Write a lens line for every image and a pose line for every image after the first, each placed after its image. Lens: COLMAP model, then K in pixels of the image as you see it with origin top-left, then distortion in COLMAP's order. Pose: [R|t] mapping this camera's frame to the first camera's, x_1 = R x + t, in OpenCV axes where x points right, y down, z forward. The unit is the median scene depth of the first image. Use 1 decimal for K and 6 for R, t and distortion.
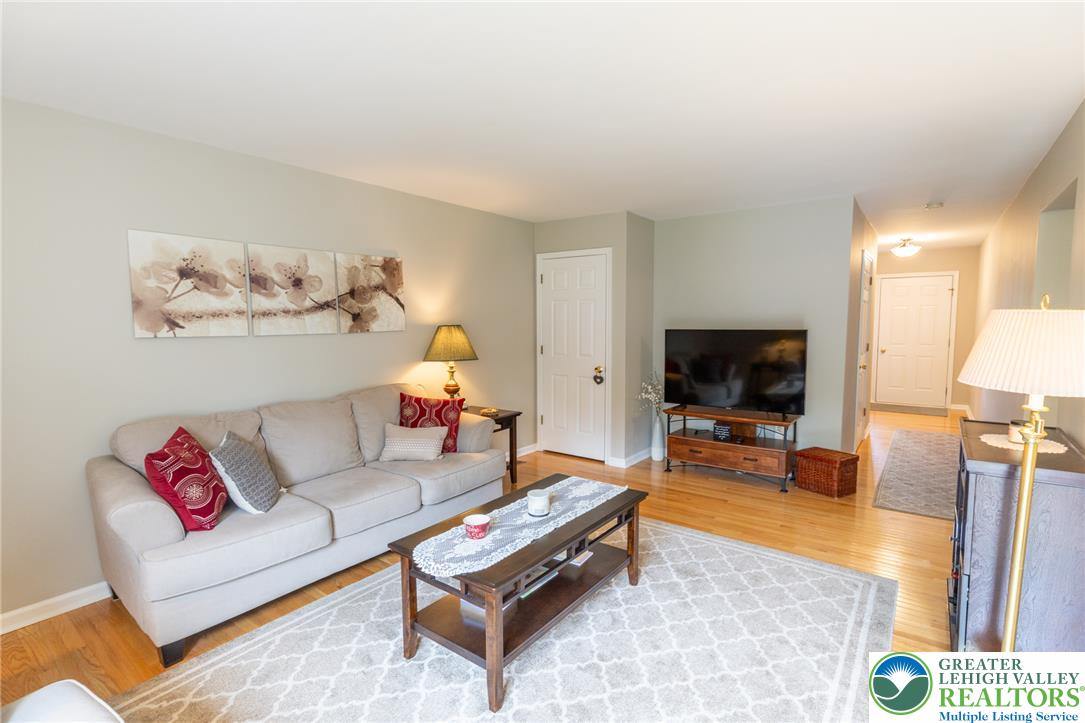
lens RADIAL K [[507.2, 0, 545.7], [0, 507.2, 362.7], [0, 0, 1]] dist [-0.002055, -0.000138]
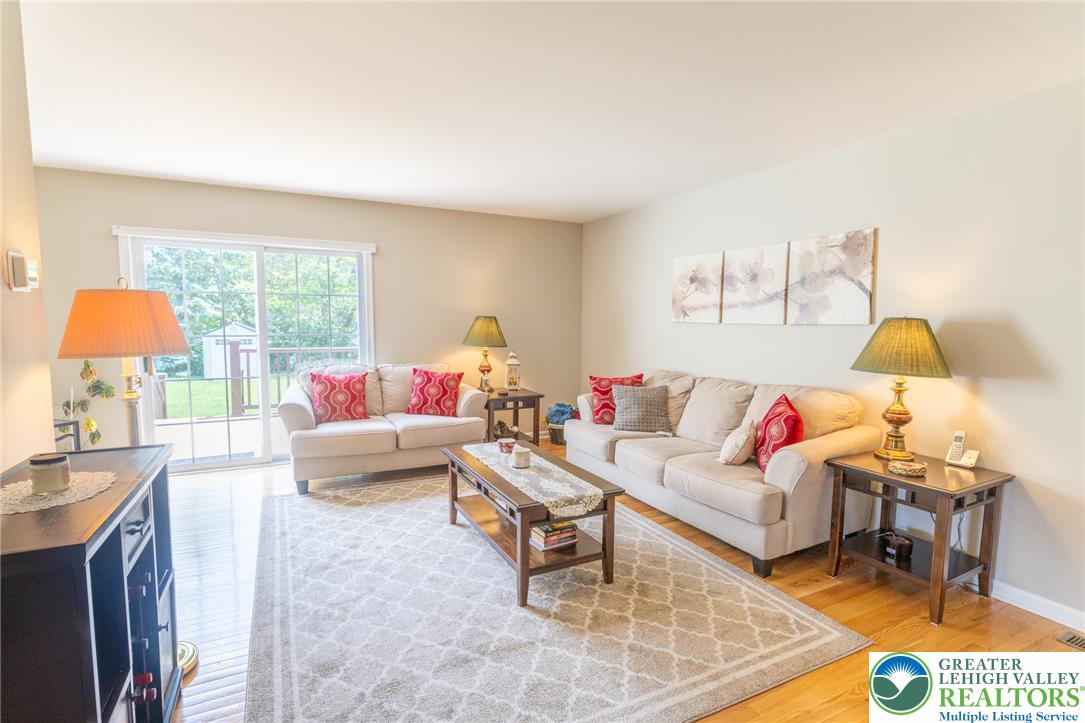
lens RADIAL K [[507.2, 0, 545.7], [0, 507.2, 362.7], [0, 0, 1]] dist [-0.002055, -0.000138]
pose [[-0.418289, 0.071806, -0.905471, 0.703113], [-0.097553, 0.987553, 0.123381, -0.064094], [0.903060, 0.139940, -0.406077, 1.038566]]
